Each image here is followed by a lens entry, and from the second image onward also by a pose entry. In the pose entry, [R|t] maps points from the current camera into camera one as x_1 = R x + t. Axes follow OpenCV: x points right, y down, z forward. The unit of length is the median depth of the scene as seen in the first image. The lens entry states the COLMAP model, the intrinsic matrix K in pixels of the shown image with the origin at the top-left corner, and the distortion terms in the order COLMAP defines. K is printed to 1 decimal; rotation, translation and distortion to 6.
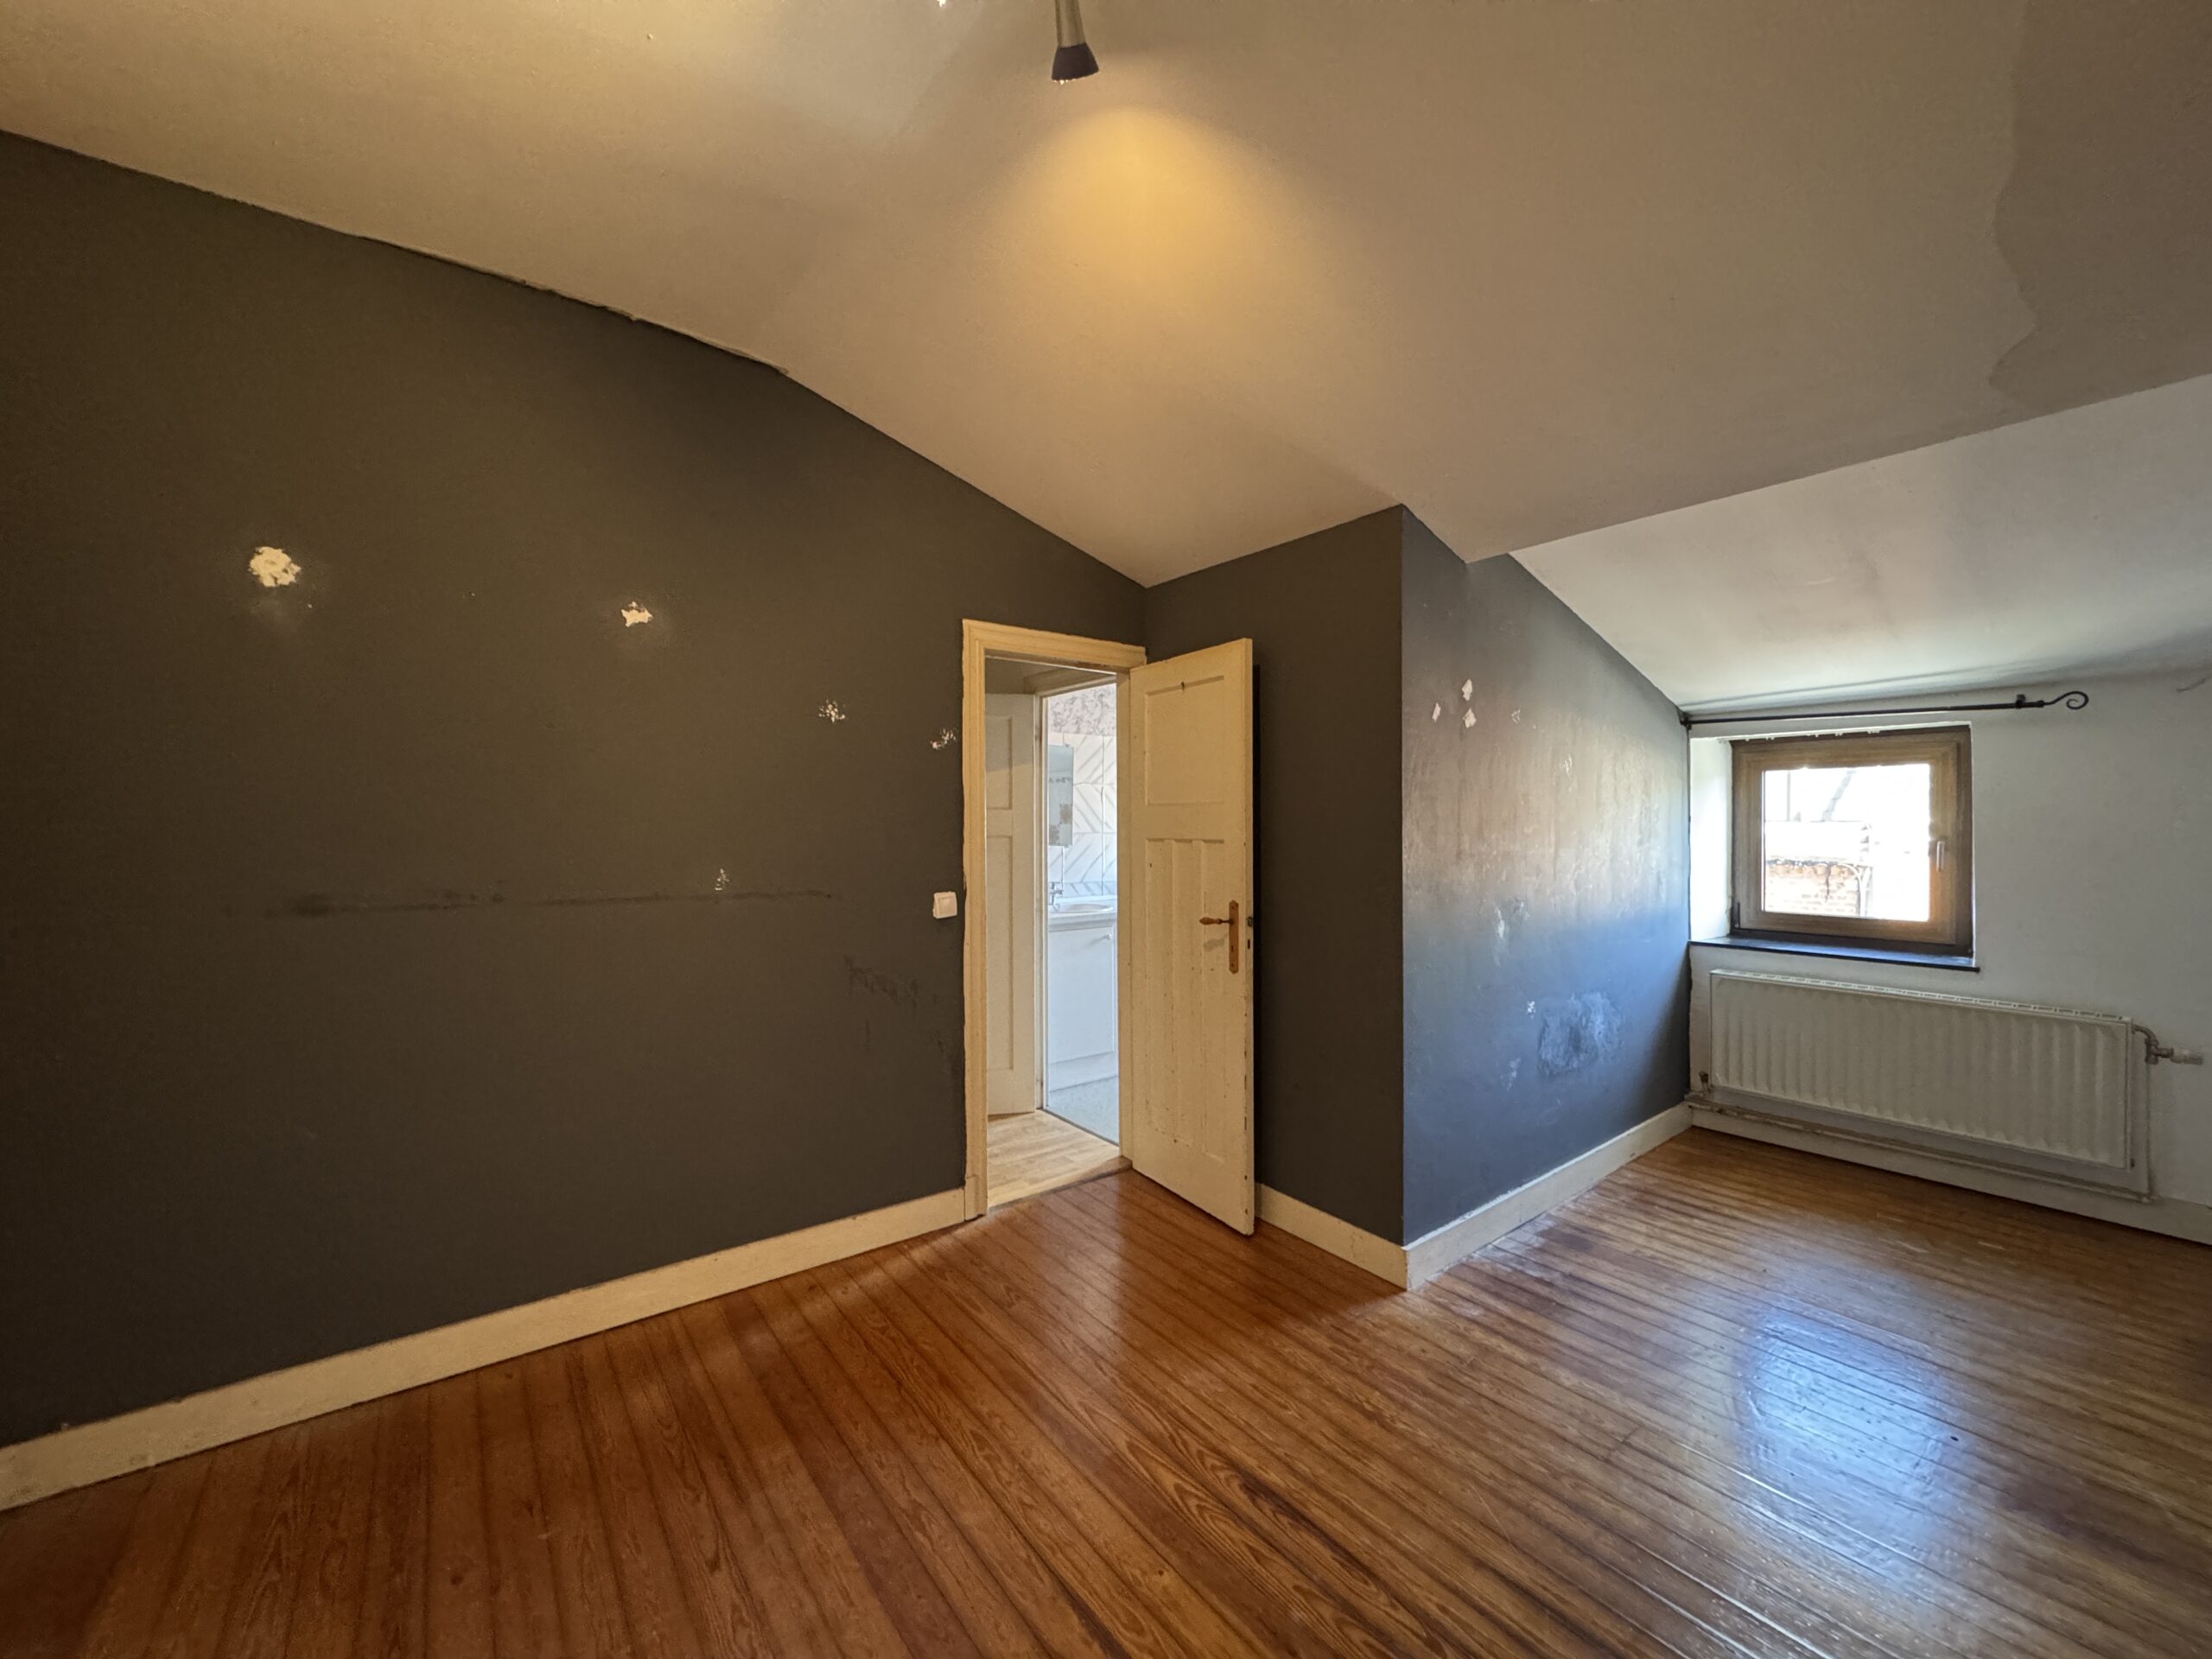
lens RADIAL K [[880.5, 0, 1101.0], [0, 880.5, 831.1], [0, 0, 1]] dist [-0.002595, -0.000374]
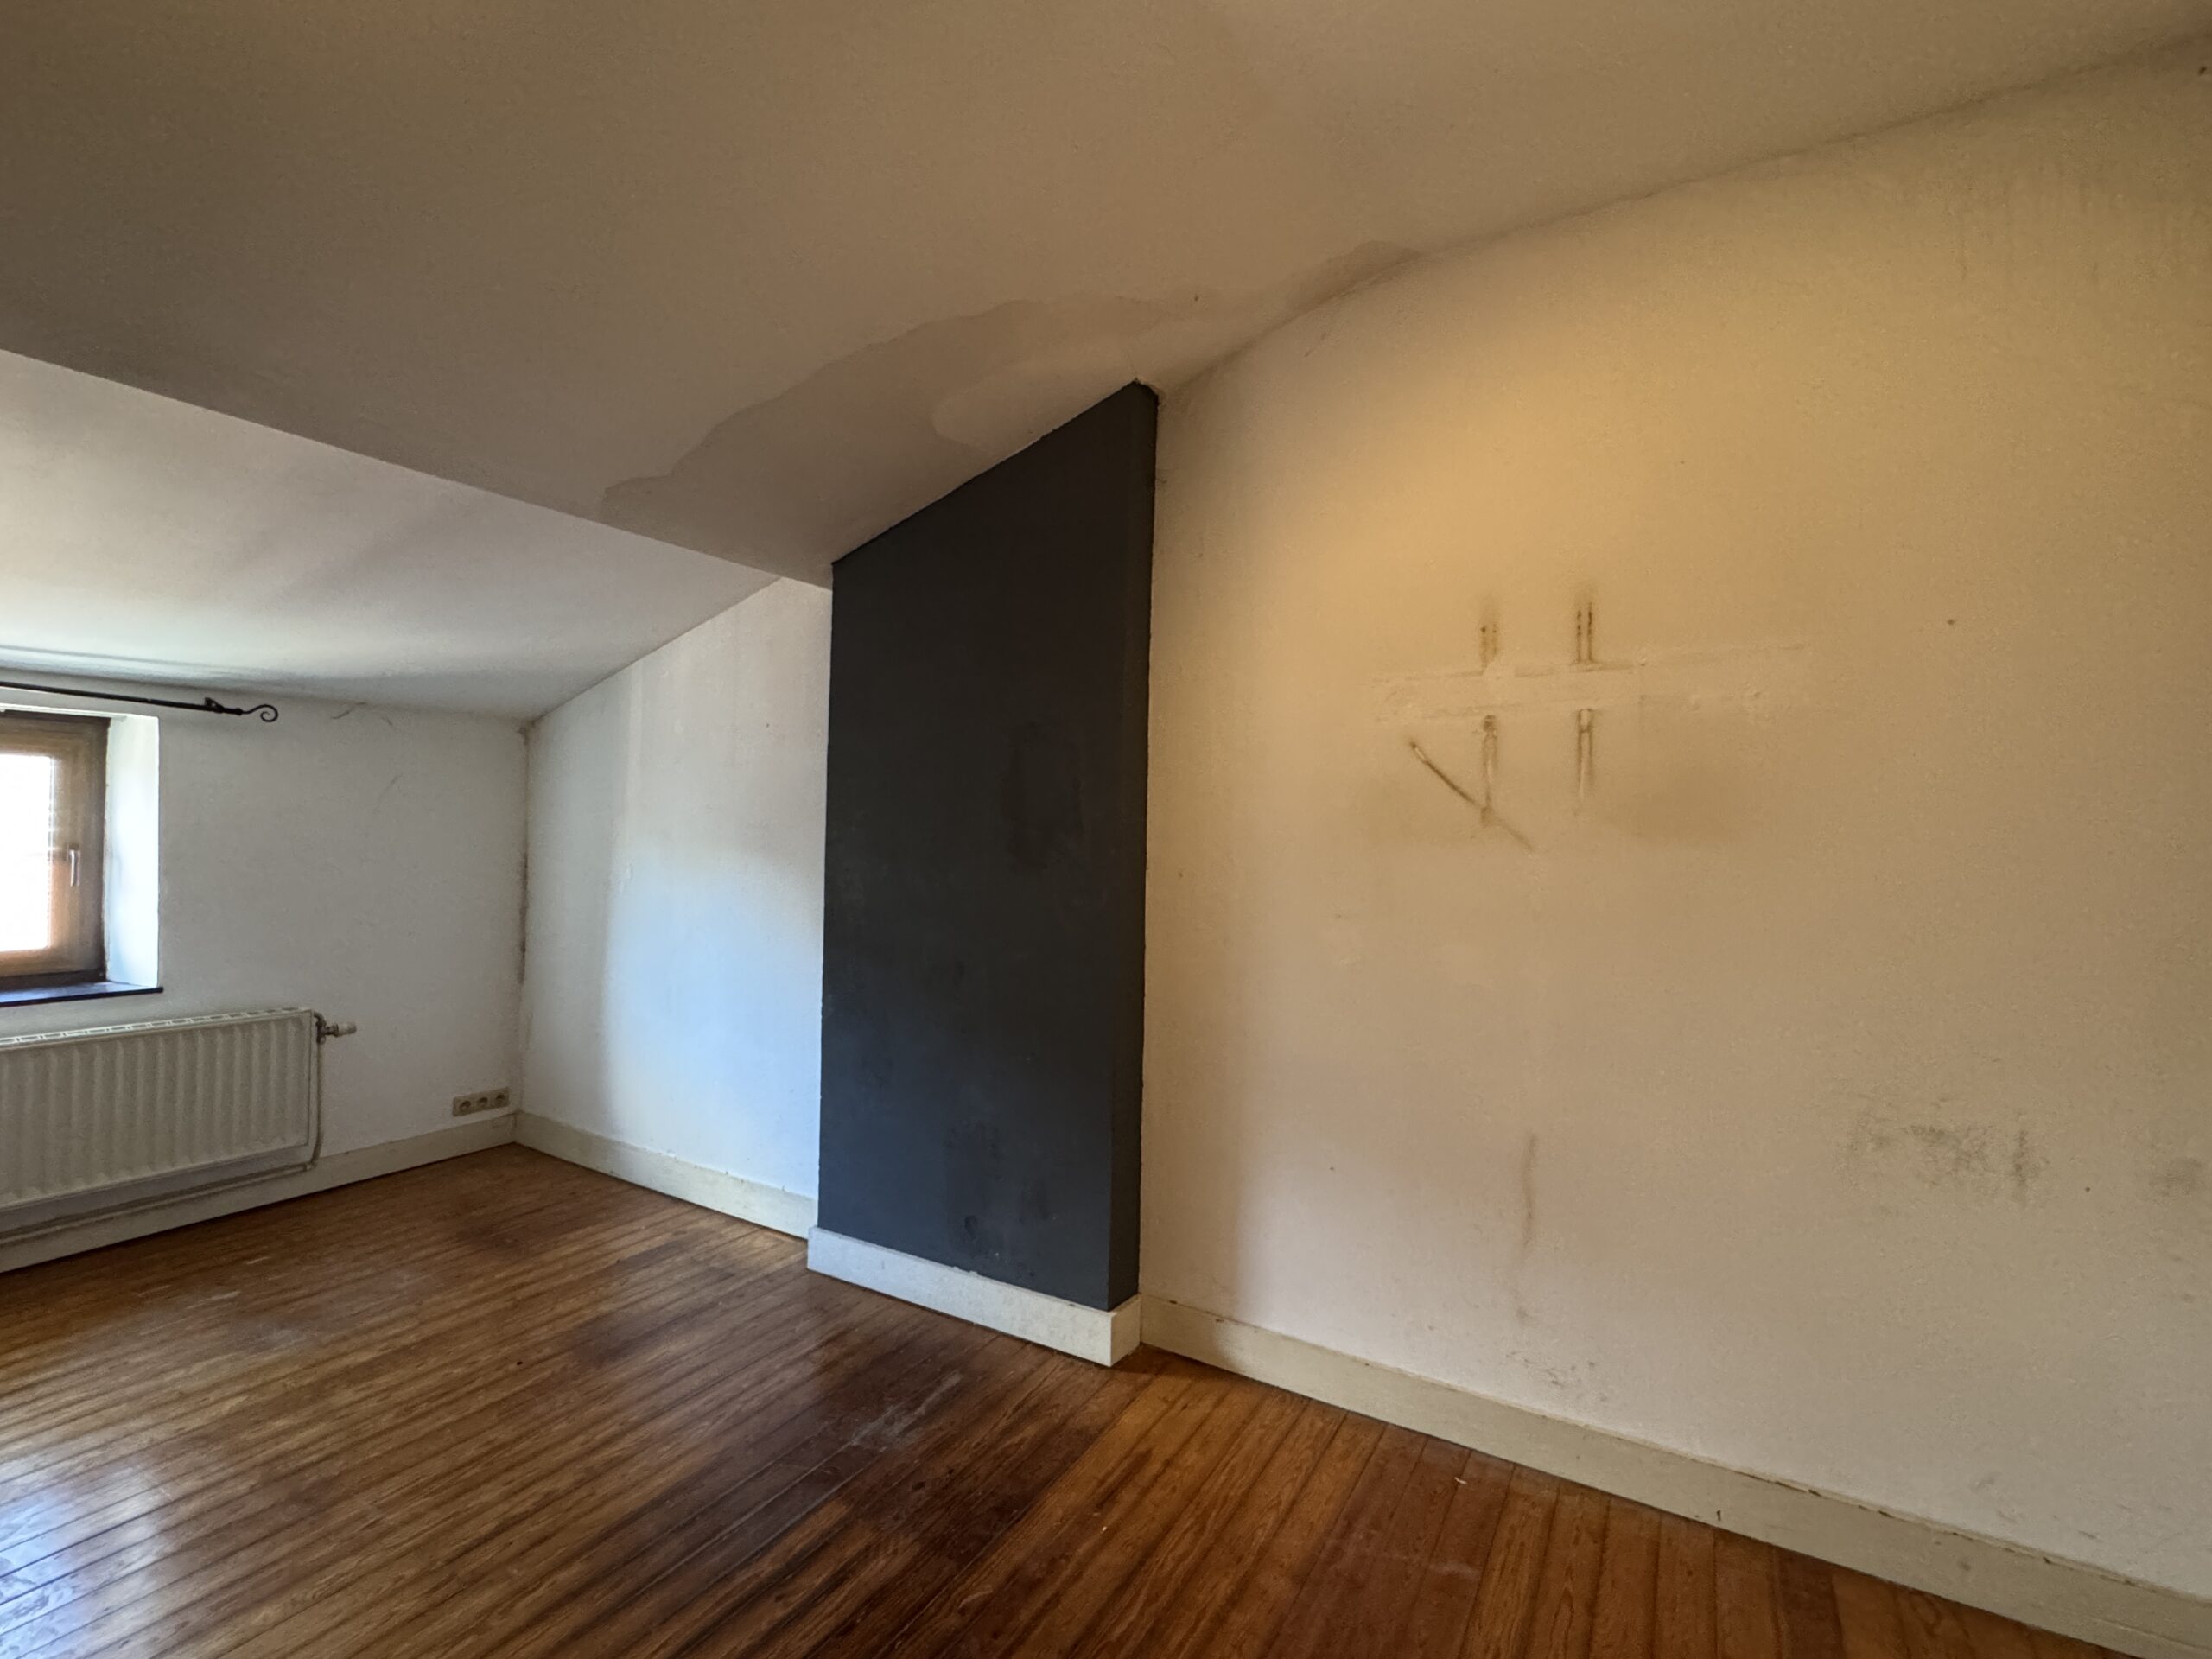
lens RADIAL K [[978.0, 0, 1107.9], [0, 978.0, 822.4], [0, 0, 1]] dist [0.000610, 0.000071]
pose [[-0.376855, 0.015513, 0.926142, -0.341188], [0.001023, 0.999866, -0.016331, 0.001451], [-0.926272, -0.005207, -0.376820, 0.499013]]
